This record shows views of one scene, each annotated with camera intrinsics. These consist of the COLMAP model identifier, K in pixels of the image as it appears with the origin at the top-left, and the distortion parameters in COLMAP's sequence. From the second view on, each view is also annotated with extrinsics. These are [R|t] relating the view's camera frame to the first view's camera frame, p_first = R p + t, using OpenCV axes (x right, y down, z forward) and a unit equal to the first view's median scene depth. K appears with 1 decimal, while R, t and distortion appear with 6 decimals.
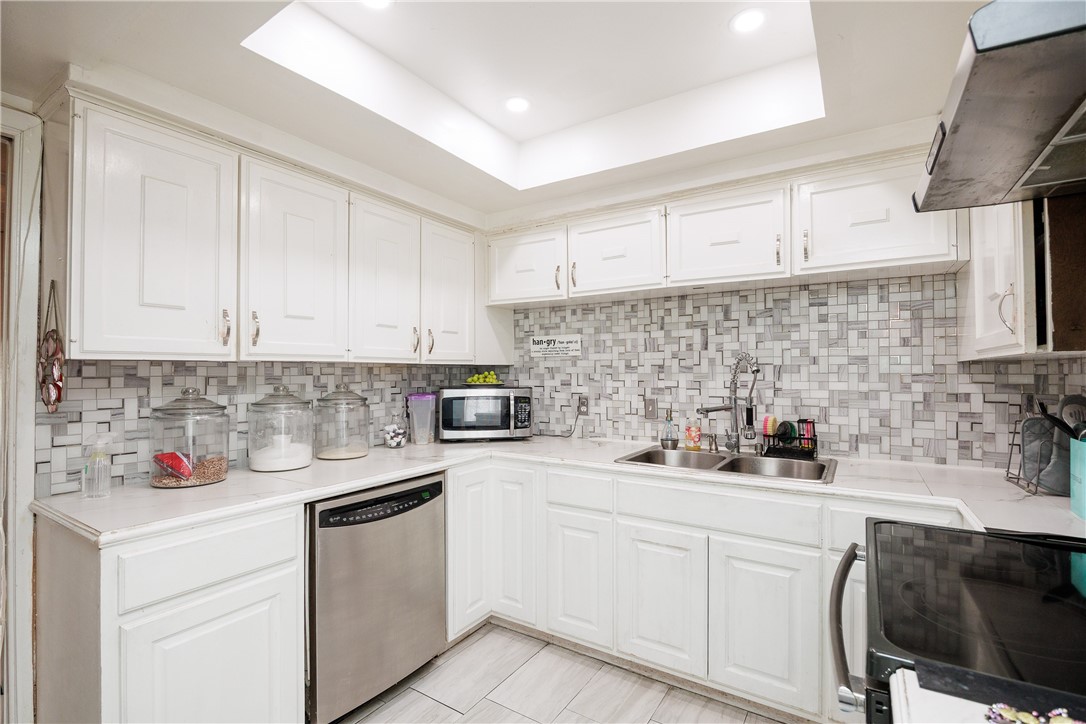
lens RADIAL K [[502.9, 0, 543.0], [0, 502.9, 362.0], [0, 0, 1]] dist [-0.011839, -0.000078]
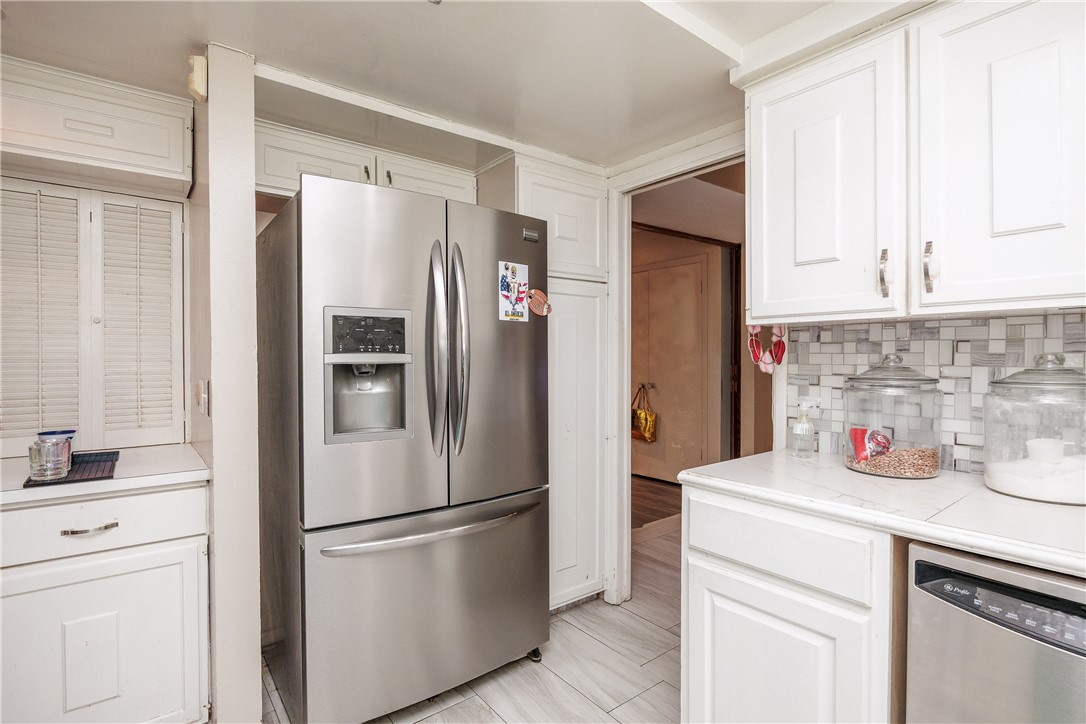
lens RADIAL K [[529.9, 0, 544.7], [0, 529.9, 364.7], [0, 0, 1]] dist [-0.016071, 0.000218]
pose [[-0.329291, 0.018041, -0.944056, 0.283004], [0.020305, 0.999722, 0.012022, 0.049649], [0.944010, -0.015210, -0.329565, 0.784832]]
